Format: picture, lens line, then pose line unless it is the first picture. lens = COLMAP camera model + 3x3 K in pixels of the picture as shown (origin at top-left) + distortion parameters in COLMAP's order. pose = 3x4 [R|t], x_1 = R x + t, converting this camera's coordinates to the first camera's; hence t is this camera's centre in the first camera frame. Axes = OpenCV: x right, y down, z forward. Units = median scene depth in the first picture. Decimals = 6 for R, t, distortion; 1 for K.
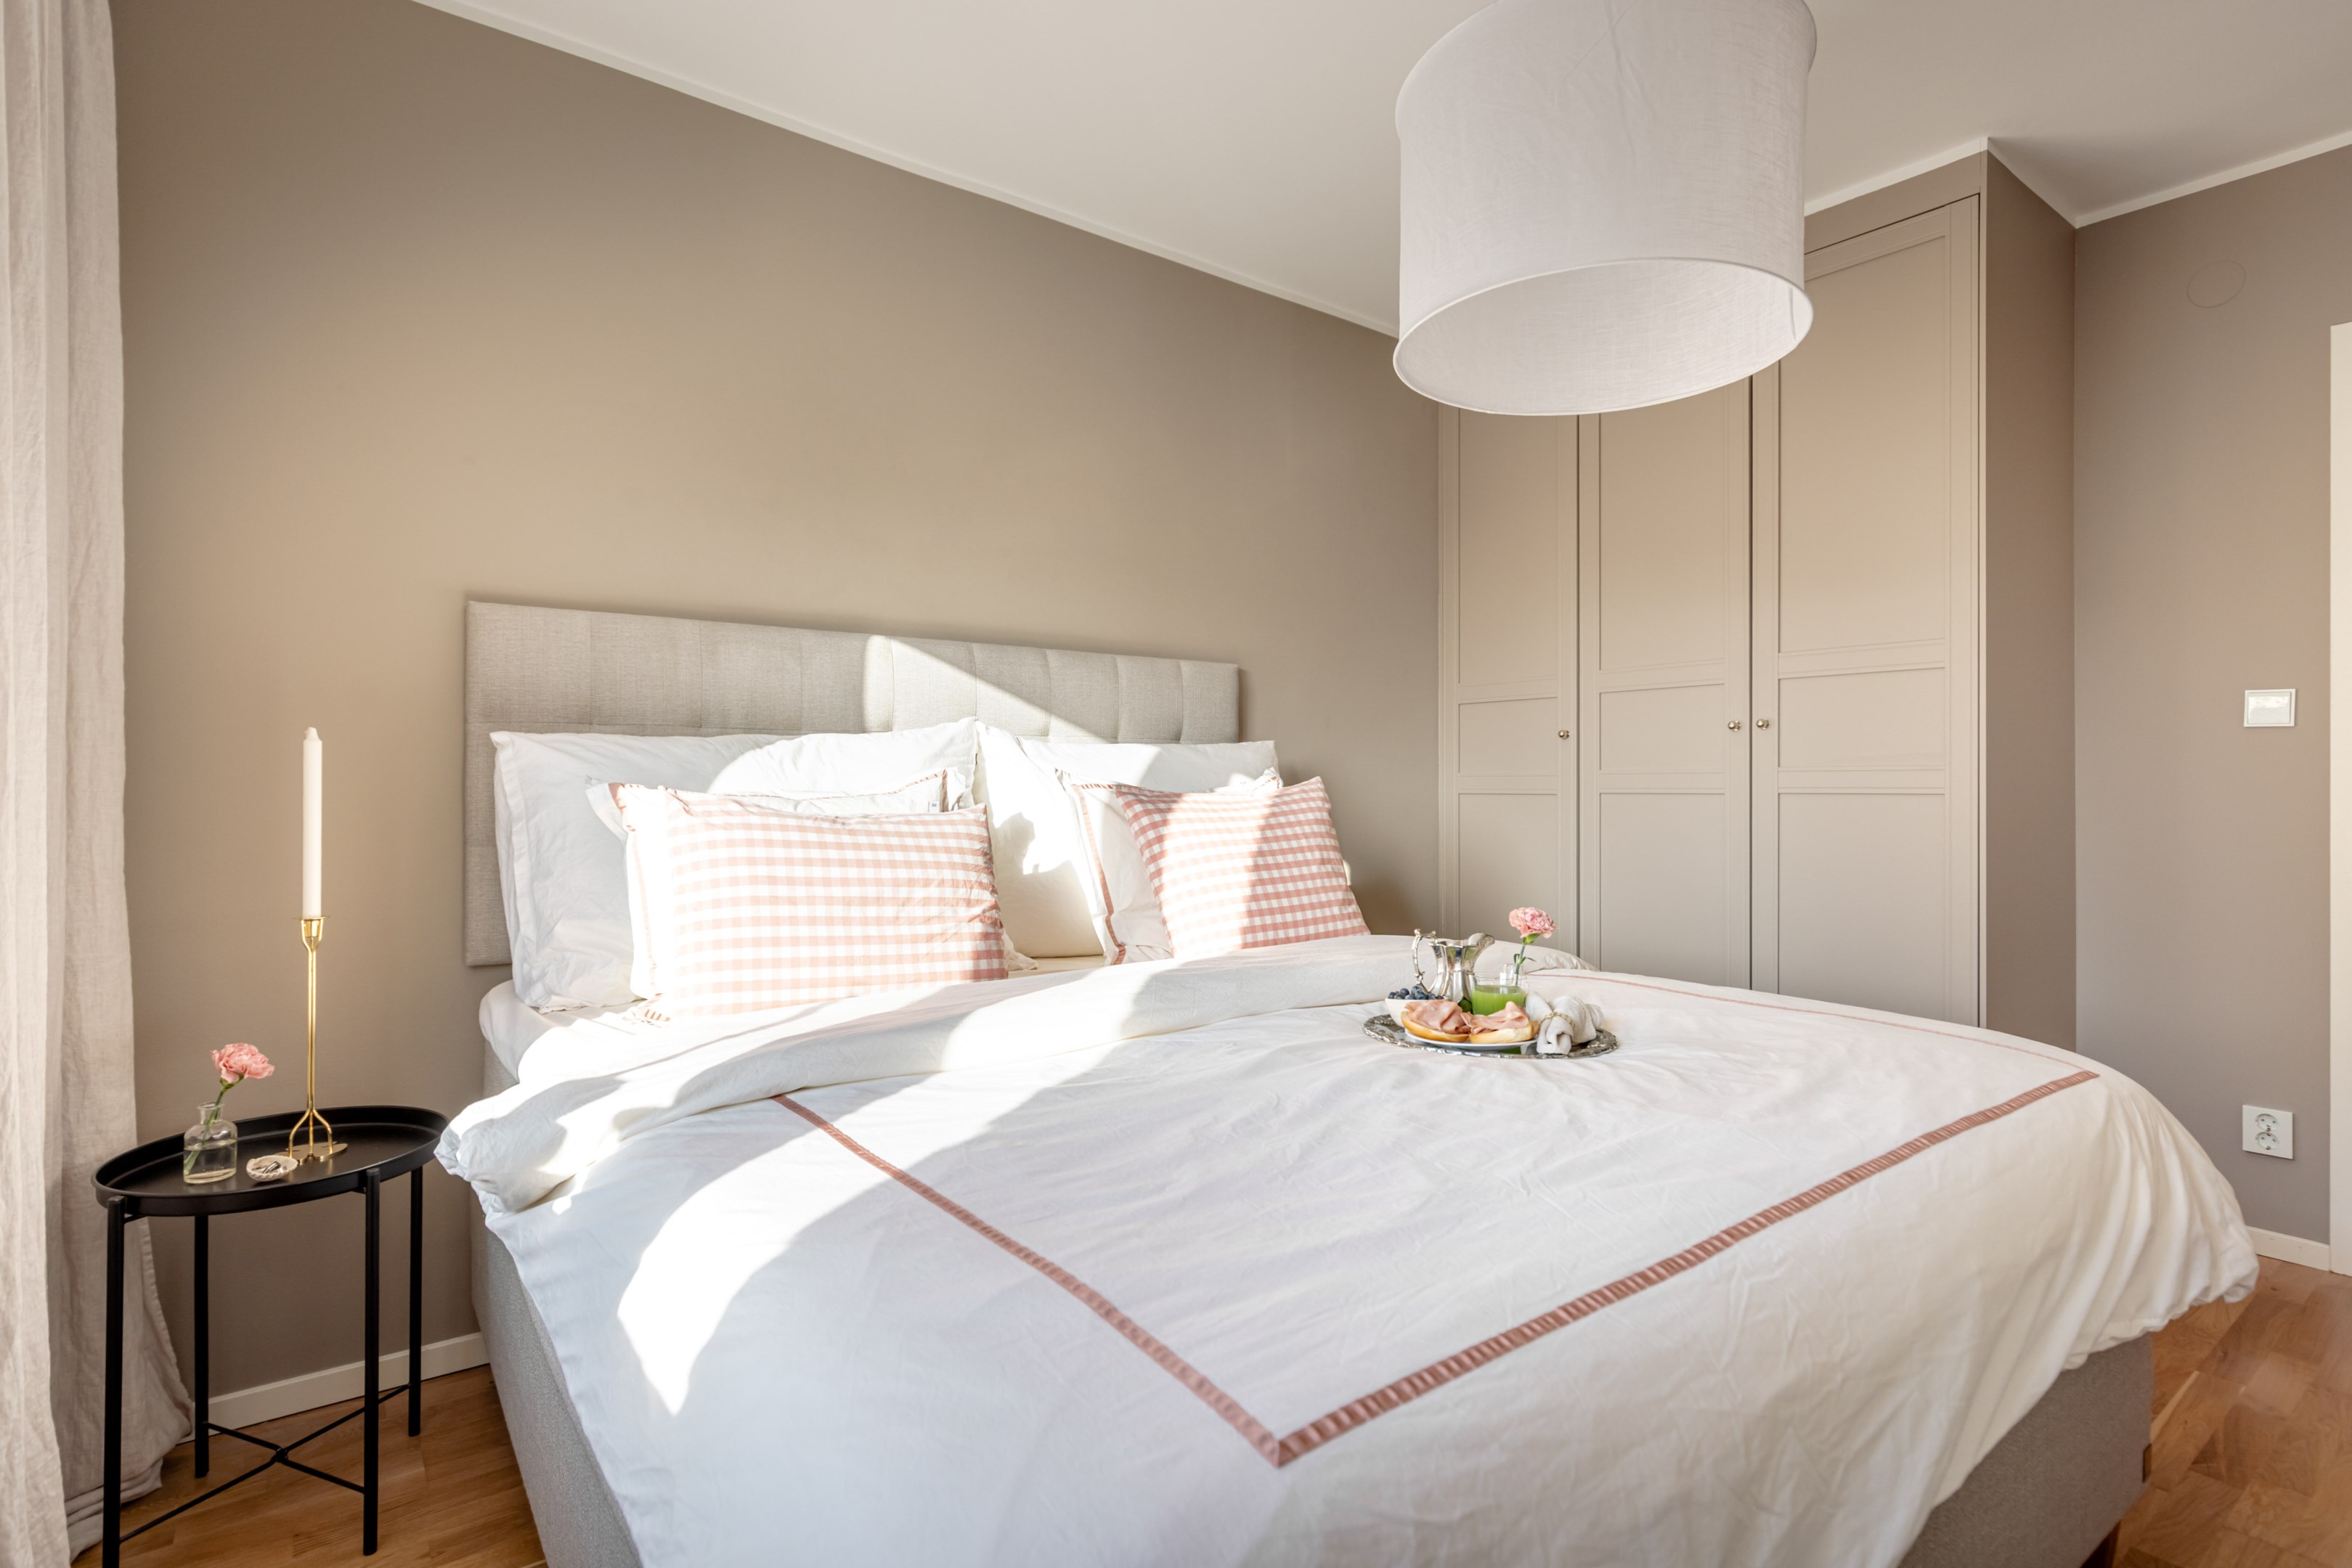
lens RADIAL K [[1148.6, 0, 1176.0], [0, 1148.6, 784.0], [0, 0, 1]] dist [-0.006199, -0.000282]
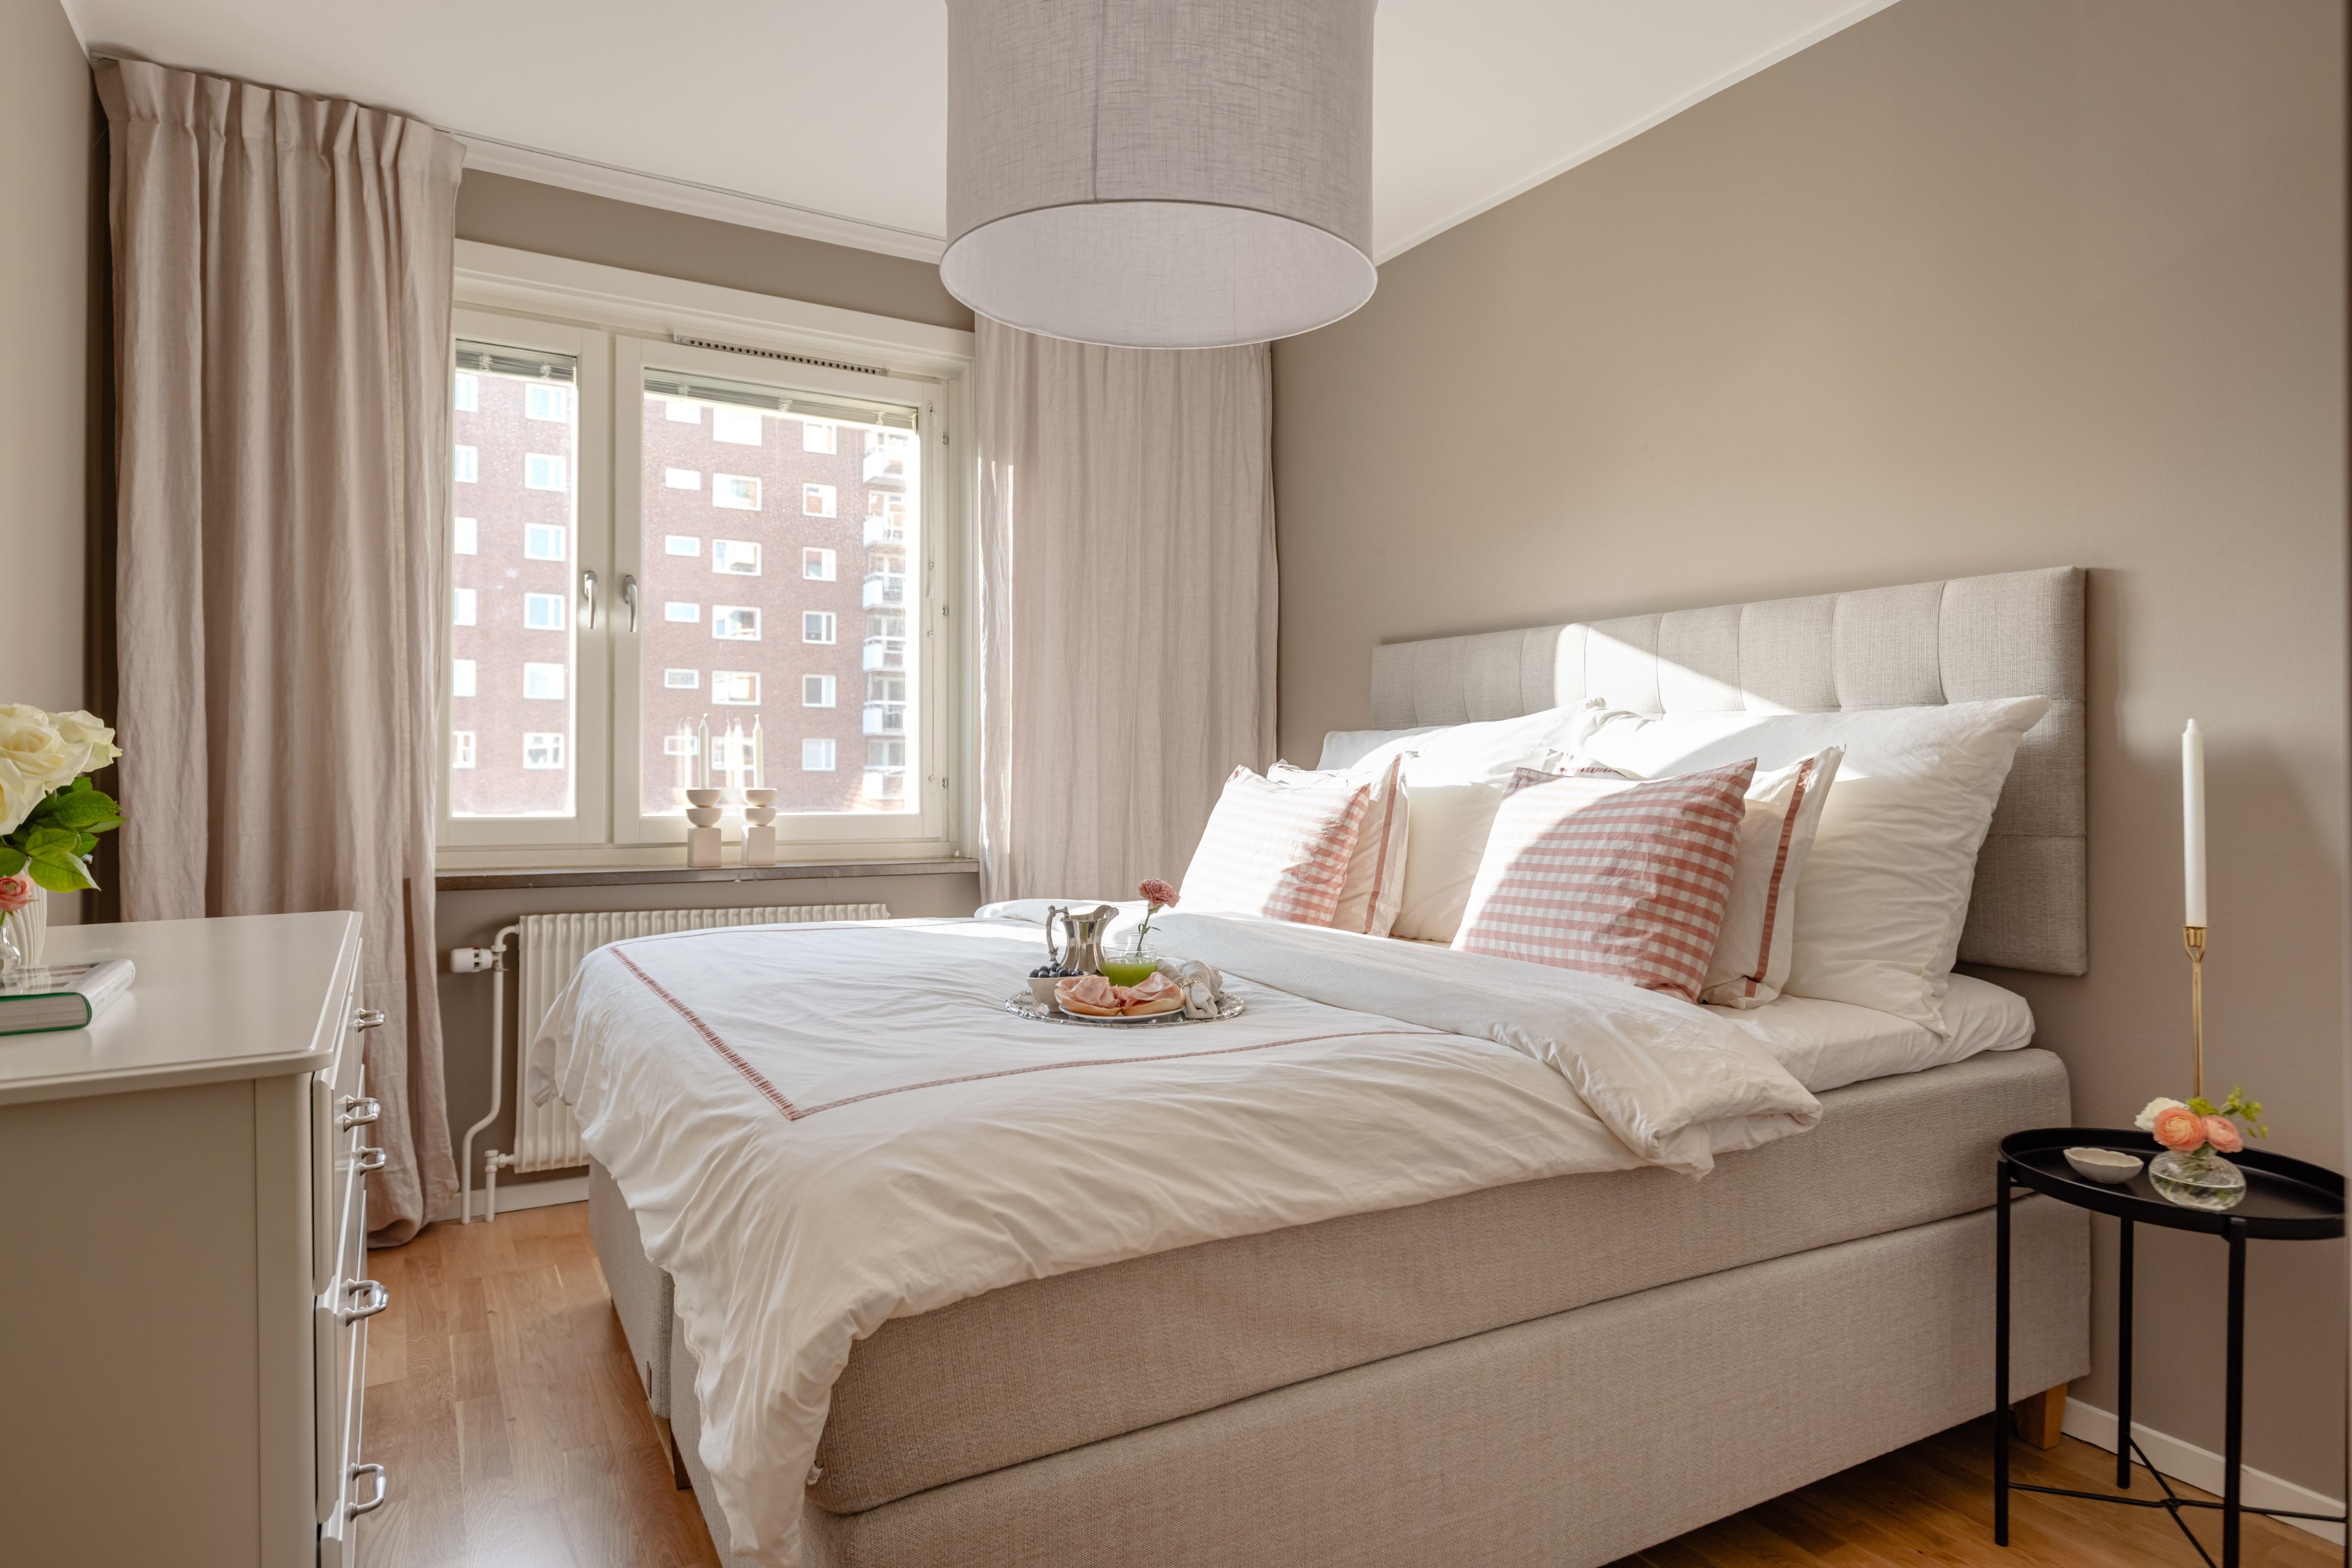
lens RADIAL K [[1342.3, 0, 1176.9], [0, 1342.3, 767.8], [0, 0, 1]] dist [0.004037, 0.000951]
pose [[-0.123898, -0.001605, -0.992294, 1.040737], [-0.013865, 0.999904, 0.000114, 0.004661], [0.992198, 0.013772, -0.123909, 0.846828]]
